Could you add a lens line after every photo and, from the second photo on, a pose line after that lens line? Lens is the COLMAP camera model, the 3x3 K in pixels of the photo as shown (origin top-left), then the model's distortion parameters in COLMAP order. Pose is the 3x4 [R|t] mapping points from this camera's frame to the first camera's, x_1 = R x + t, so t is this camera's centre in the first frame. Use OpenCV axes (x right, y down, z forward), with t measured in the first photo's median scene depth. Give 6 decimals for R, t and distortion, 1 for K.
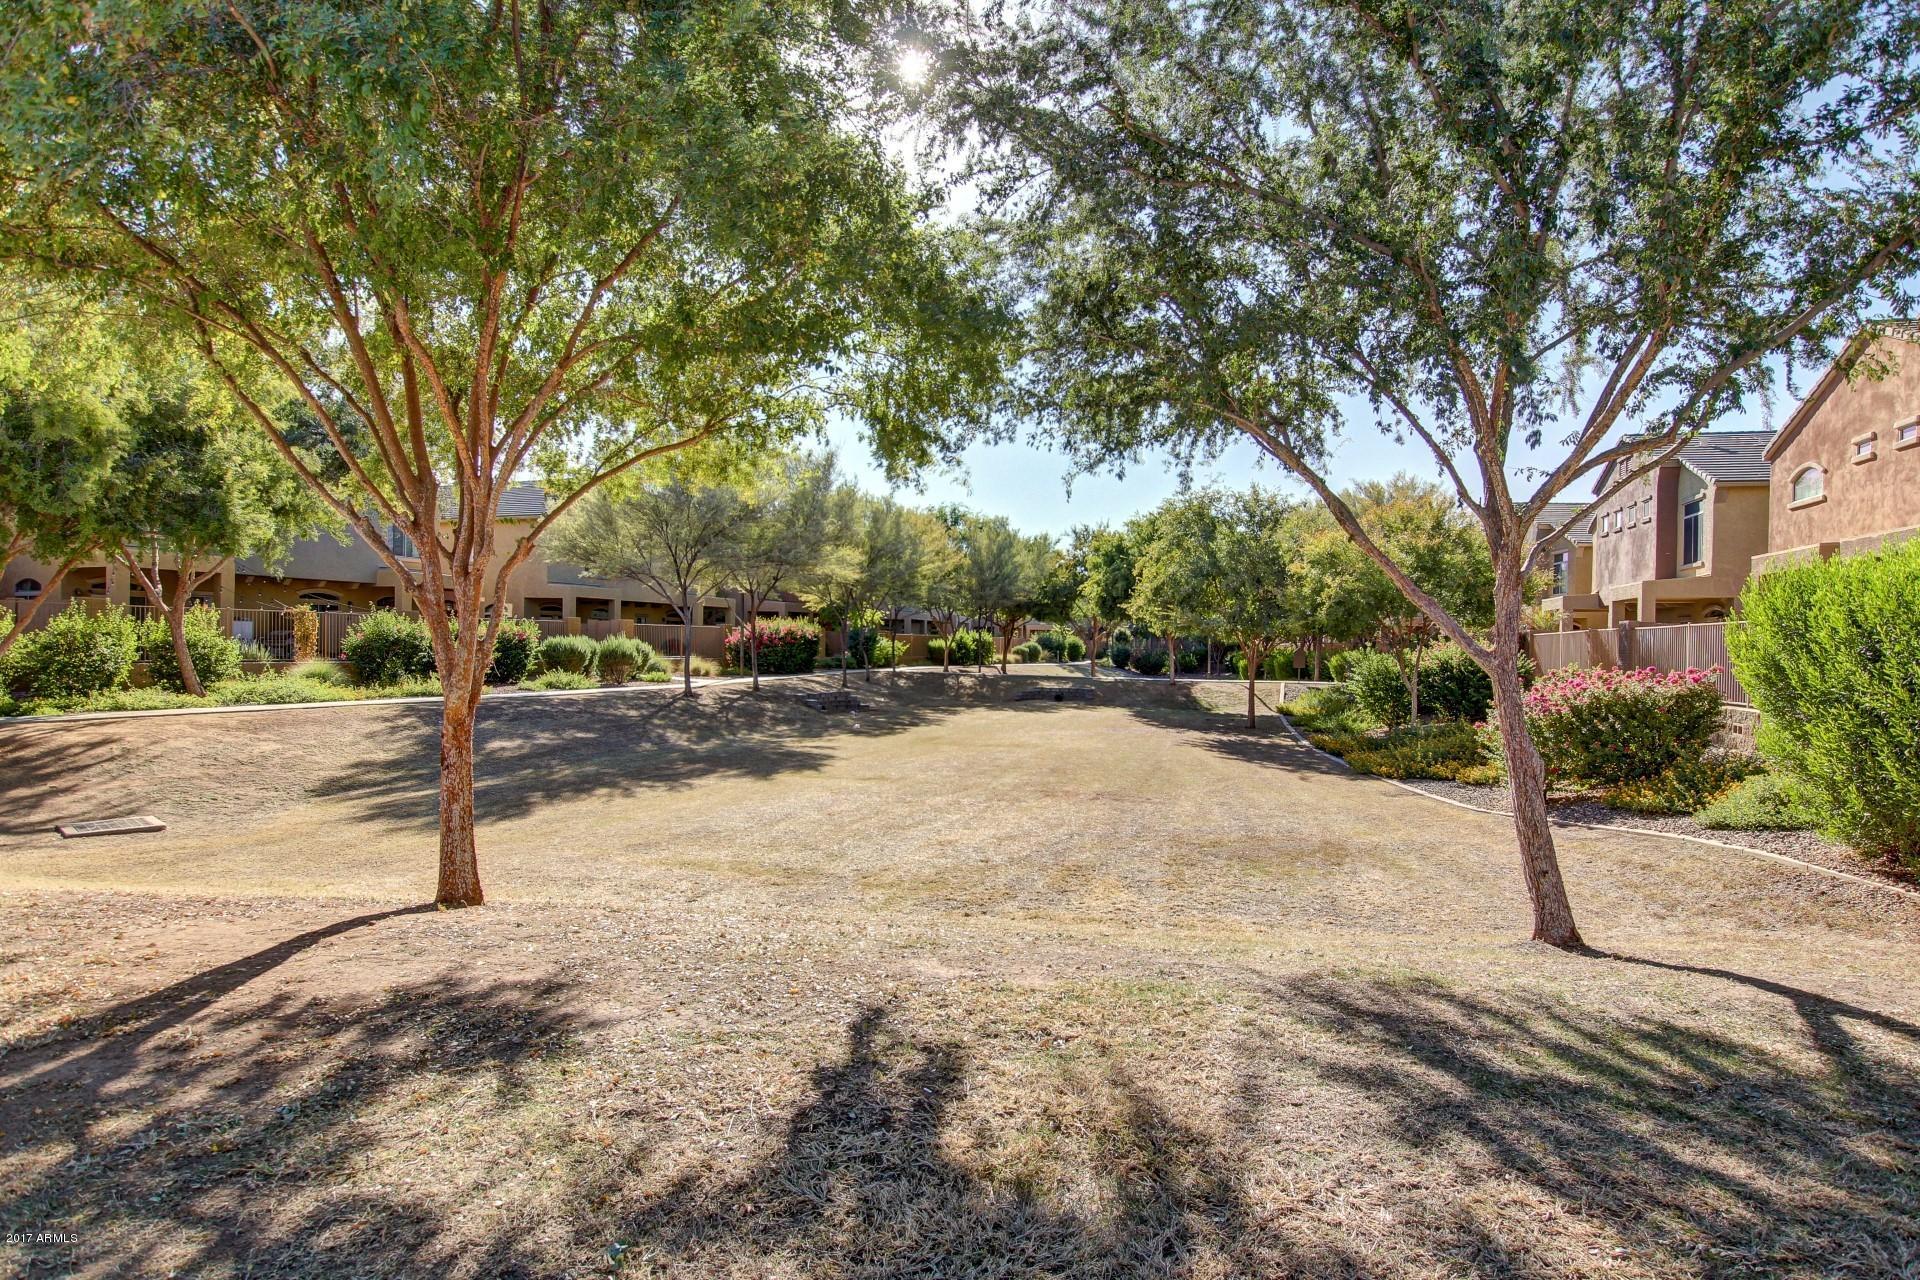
lens RADIAL K [[1091.5, 0, 971.7], [0, 1091.5, 637.9], [0, 0, 1]] dist [-0.018822, 0.000882]
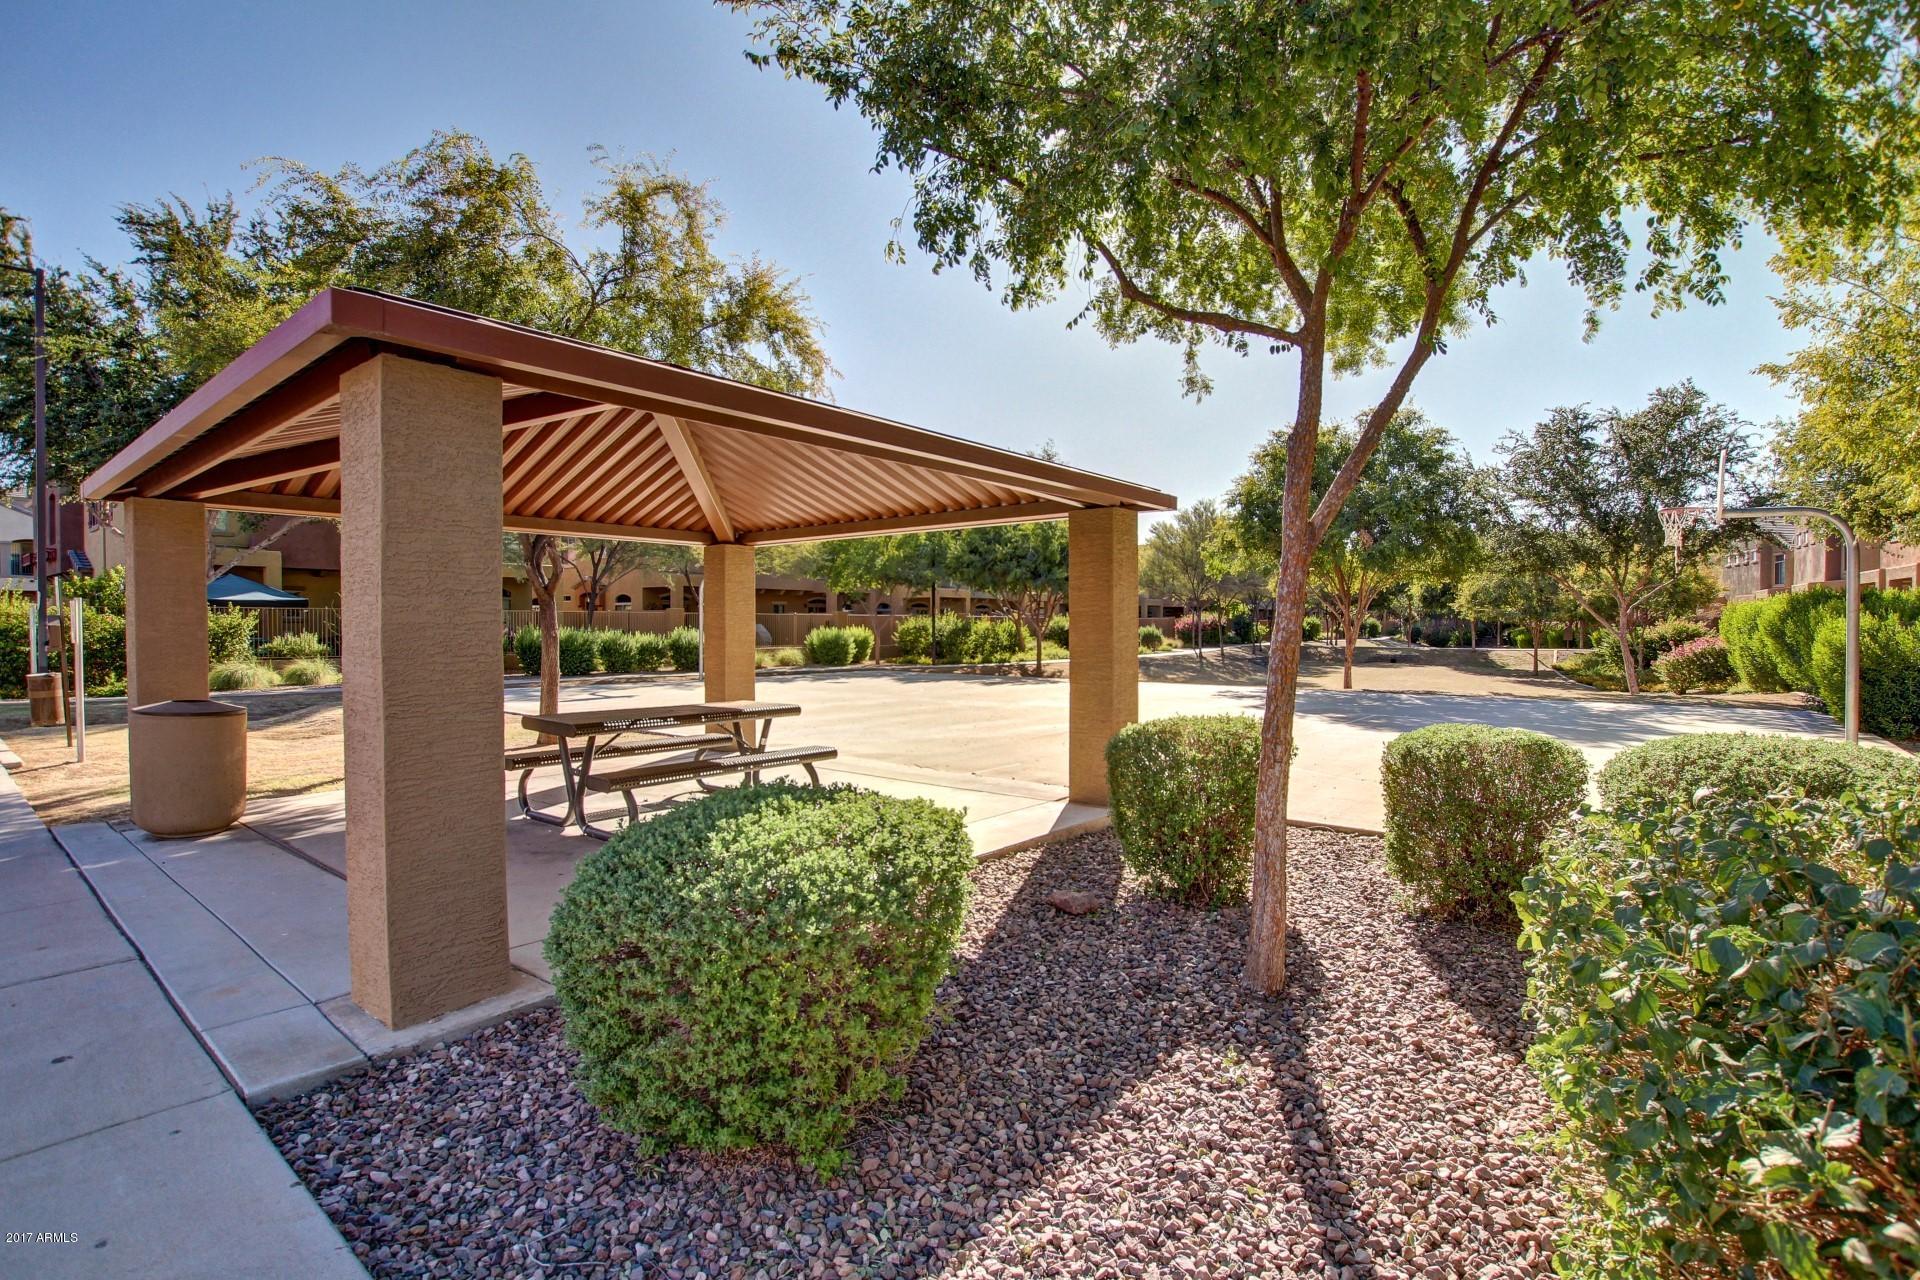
lens RADIAL K [[939.6, 0, 966.5], [0, 939.6, 638.1], [0, 0, 1]] dist [-0.019434, 0.000187]
pose [[0.960063, -0.010594, -0.279584, -0.136909], [0.015993, 0.999727, 0.017035, -0.010301], [0.279327, -0.020826, 0.959970, -0.467529]]
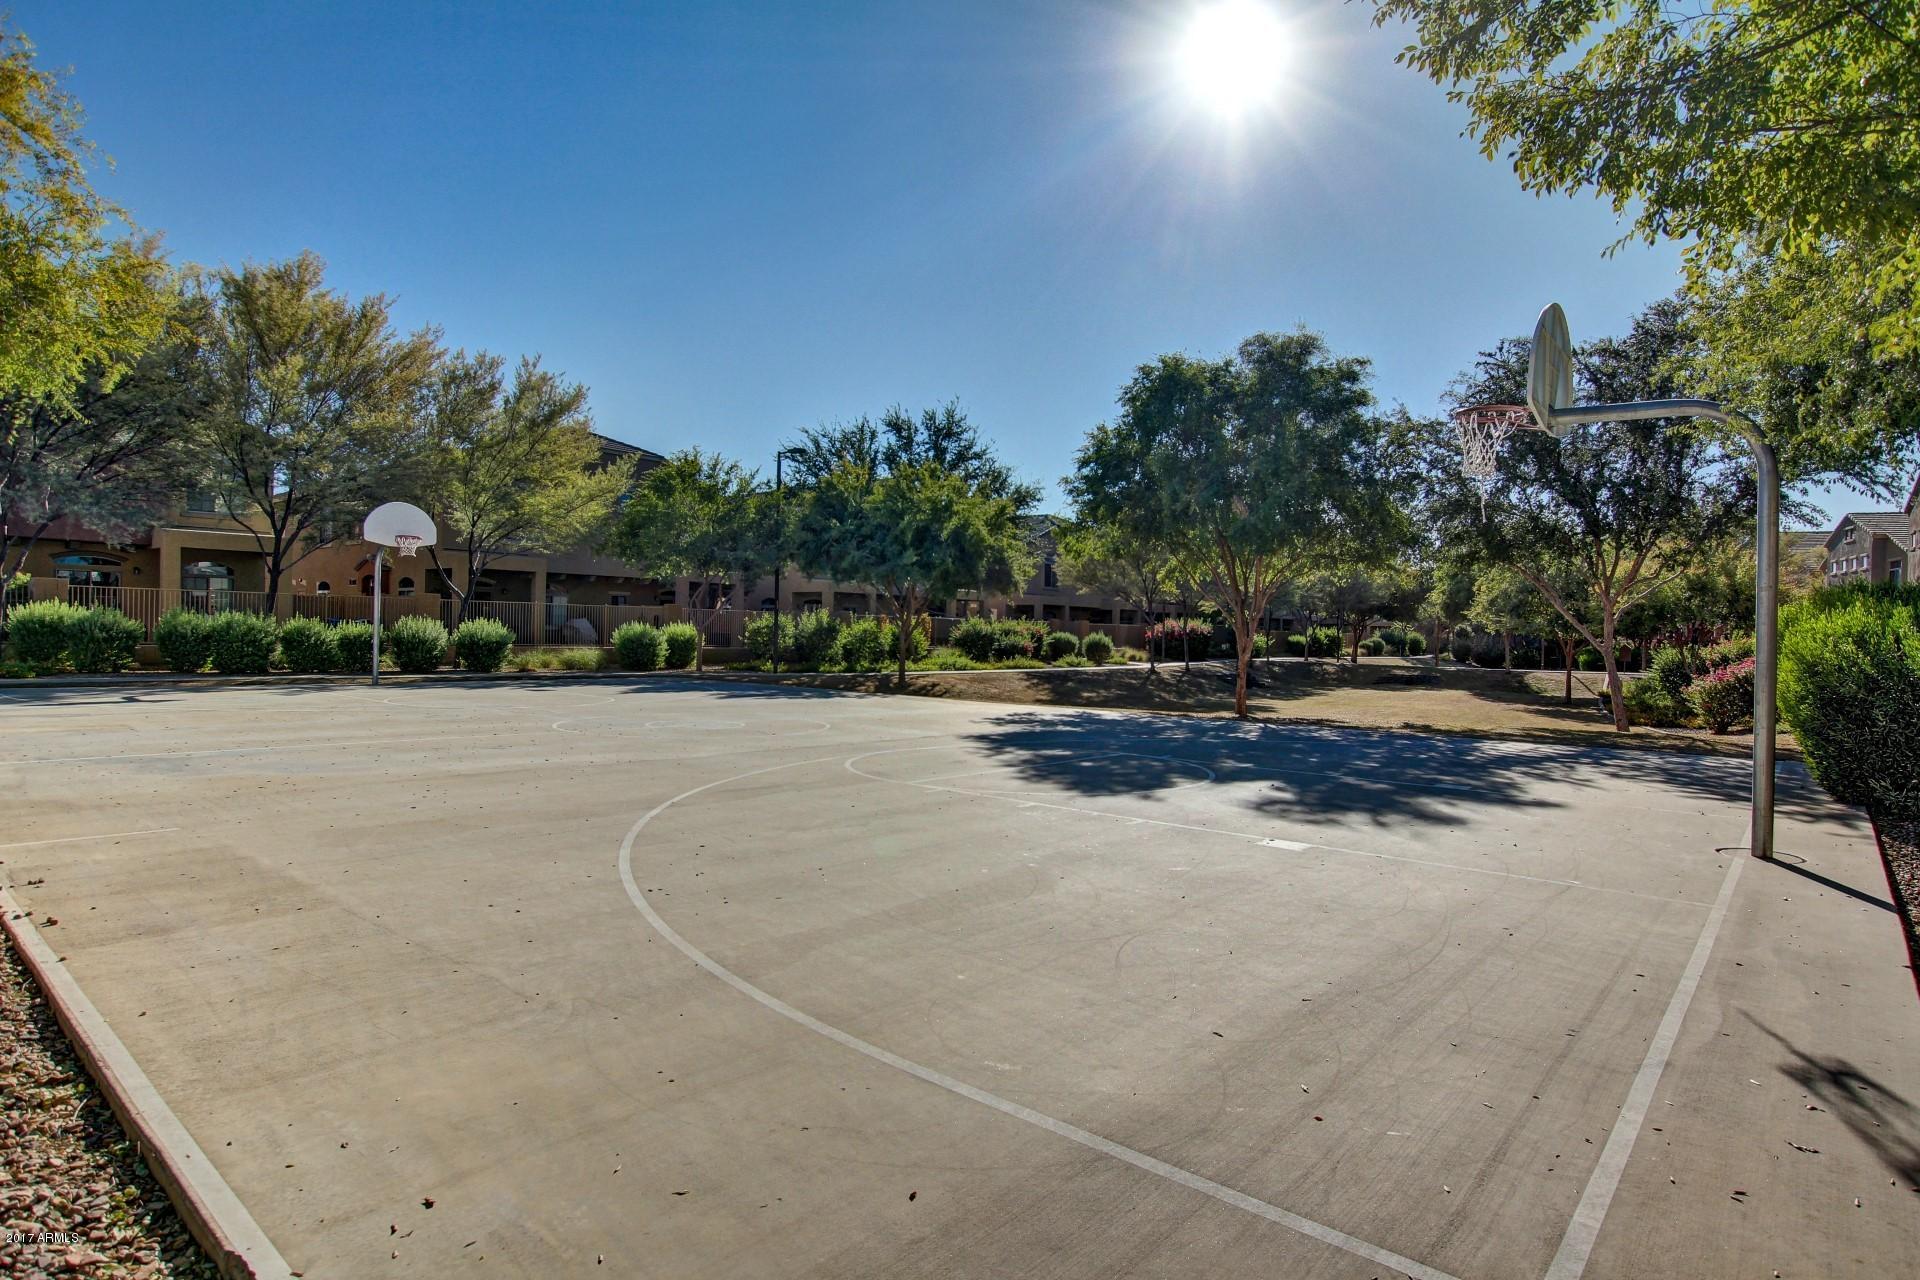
lens RADIAL K [[1077.7, 0, 960.0], [0, 1077.7, 640.0], [0, 0, 1]] dist [-0.005931, -0.000766]
pose [[0.955422, 0.007193, -0.295157, -0.050416], [-0.004730, 0.999948, 0.009057, -0.003346], [0.295207, -0.007257, 0.955406, -0.357551]]
